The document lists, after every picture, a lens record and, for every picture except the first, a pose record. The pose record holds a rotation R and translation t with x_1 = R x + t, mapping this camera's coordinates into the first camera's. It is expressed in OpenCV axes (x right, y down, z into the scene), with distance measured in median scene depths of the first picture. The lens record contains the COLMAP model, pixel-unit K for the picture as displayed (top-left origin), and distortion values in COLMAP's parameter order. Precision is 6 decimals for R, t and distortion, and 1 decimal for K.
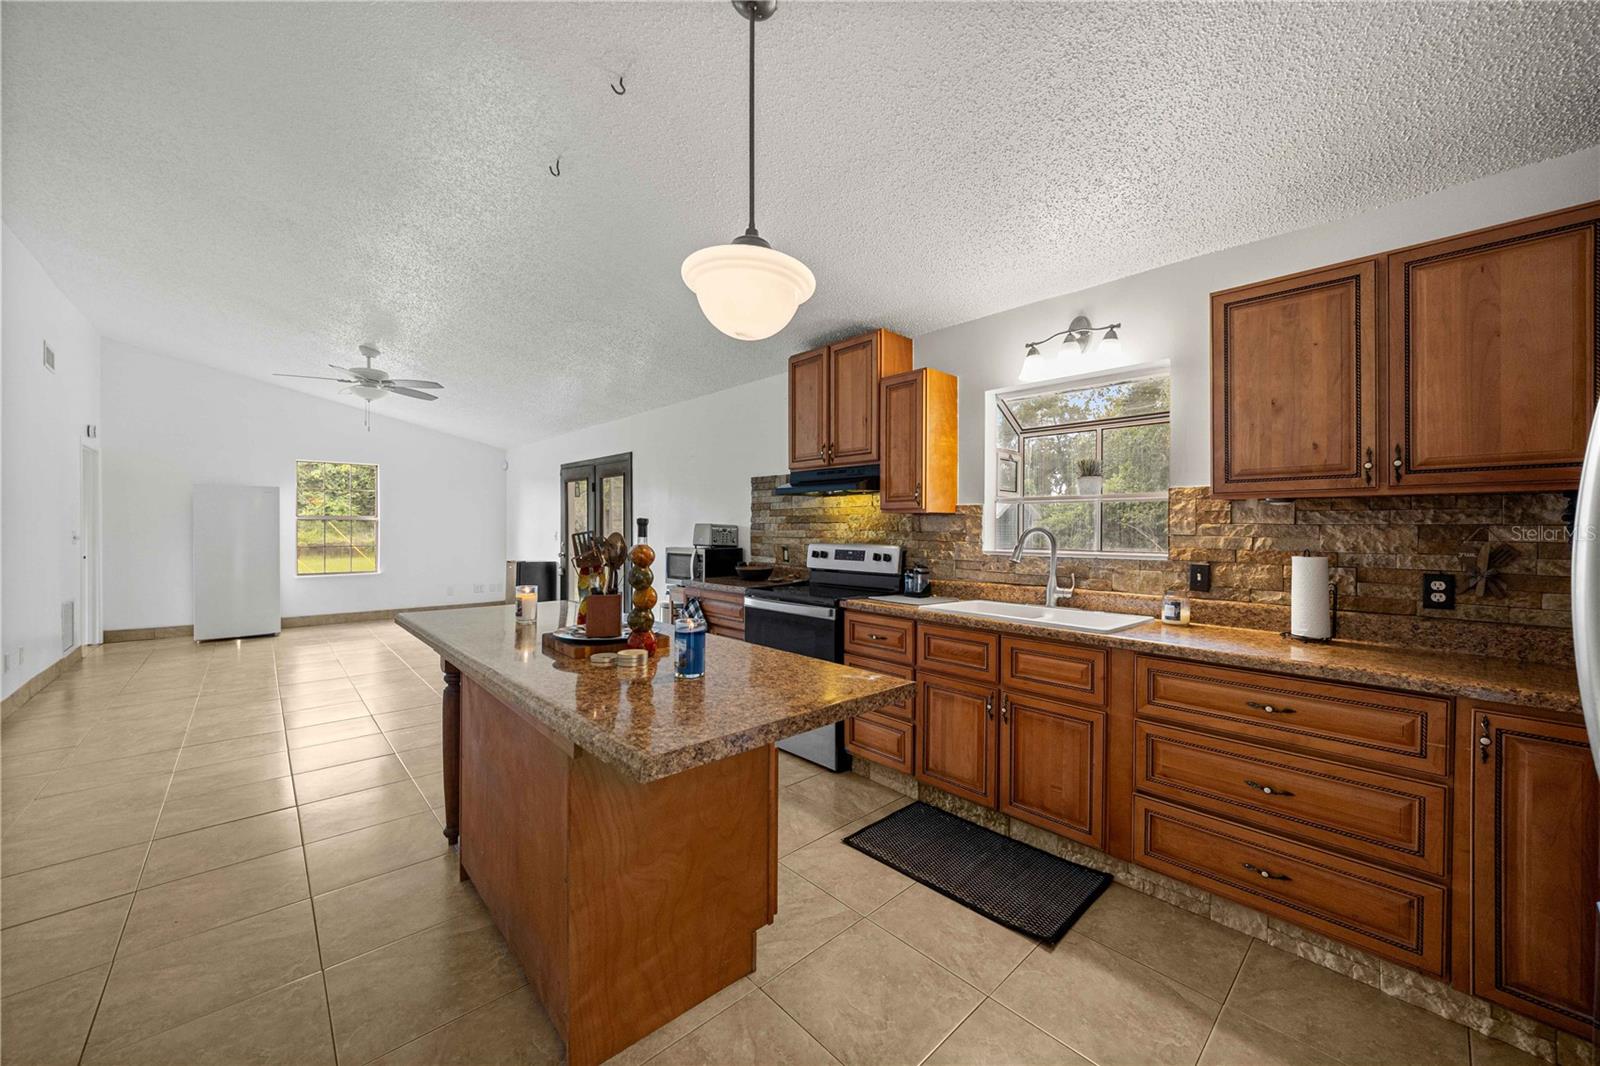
lens RADIAL K [[605.5, 0, 802.7], [0, 605.5, 532.3], [0, 0, 1]] dist [-0.000324, -0.000058]
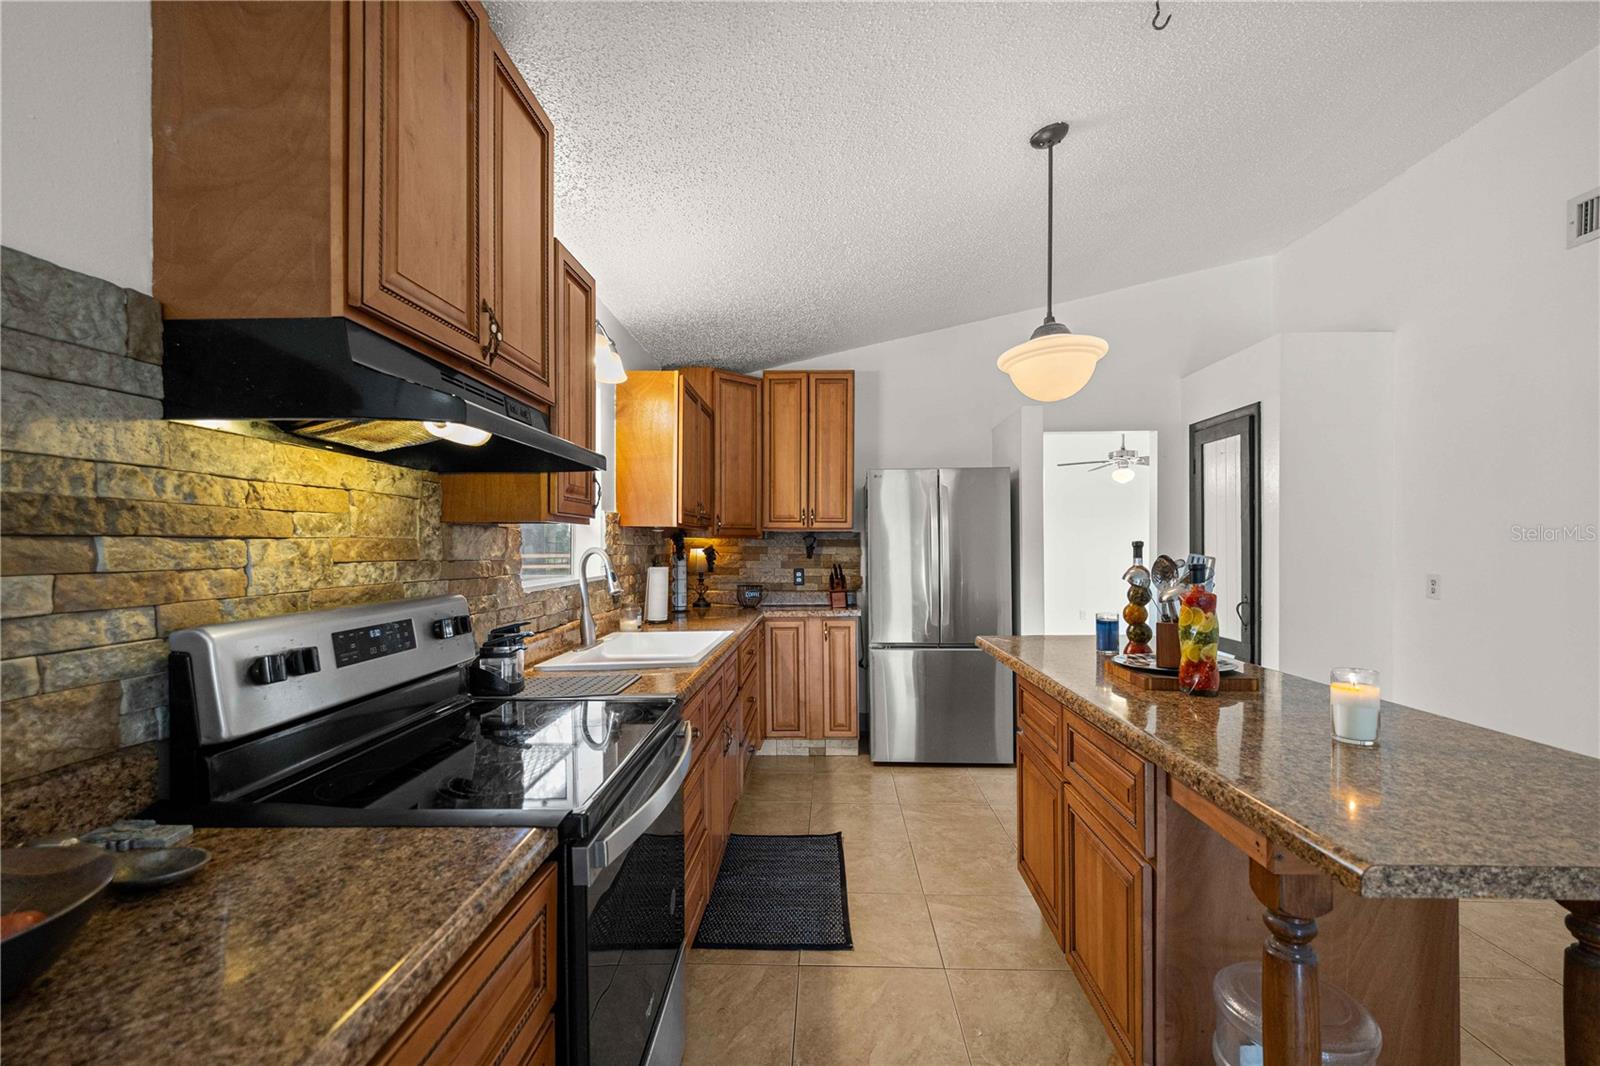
lens RADIAL K [[701.4, 0, 792.9], [0, 701.4, 541.7], [0, 0, 1]] dist [-0.005728, -0.000484]
pose [[-0.699846, -0.013499, 0.714166, -0.328876], [-0.014630, 0.999883, 0.004563, -0.019283], [-0.714144, -0.007254, -0.699961, 1.056631]]
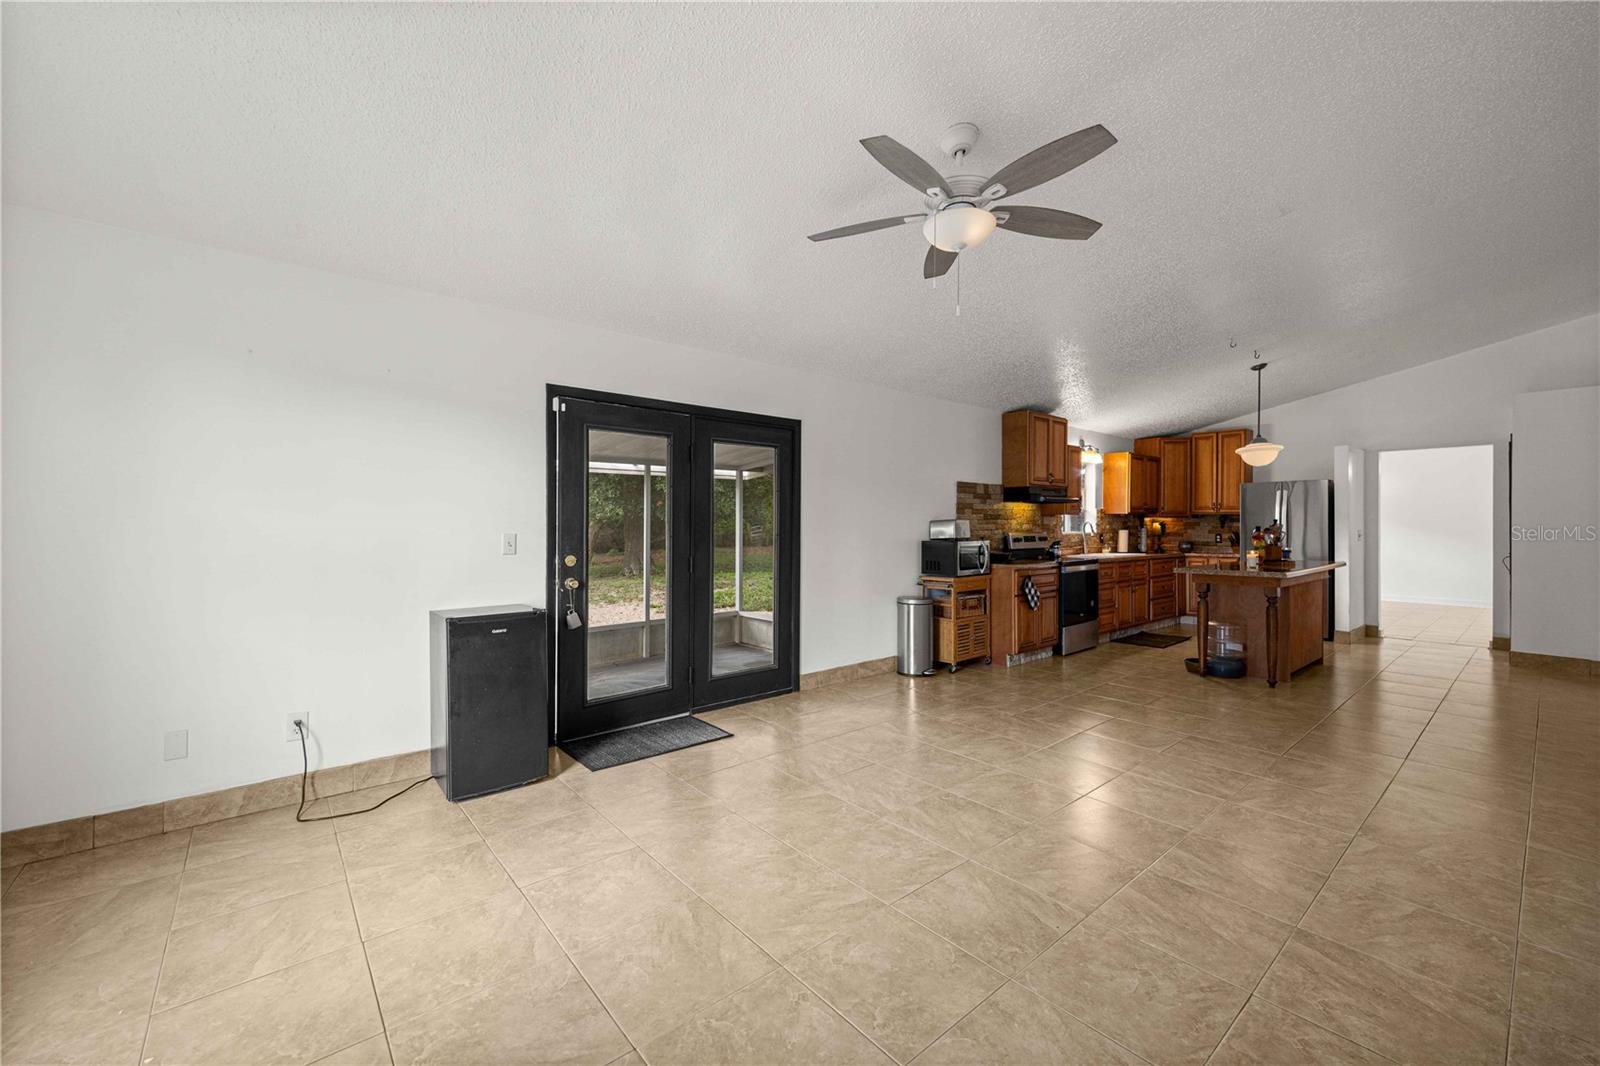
lens RADIAL K [[641.8, 0, 796.4], [0, 641.8, 528.5], [0, 0, 1]] dist [-0.000751, -0.000044]
pose [[0.028277, -0.023891, 0.999315, -1.654731], [-0.003398, 0.999706, 0.023996, -0.030350], [-0.999594, -0.004074, 0.028188, 1.533065]]
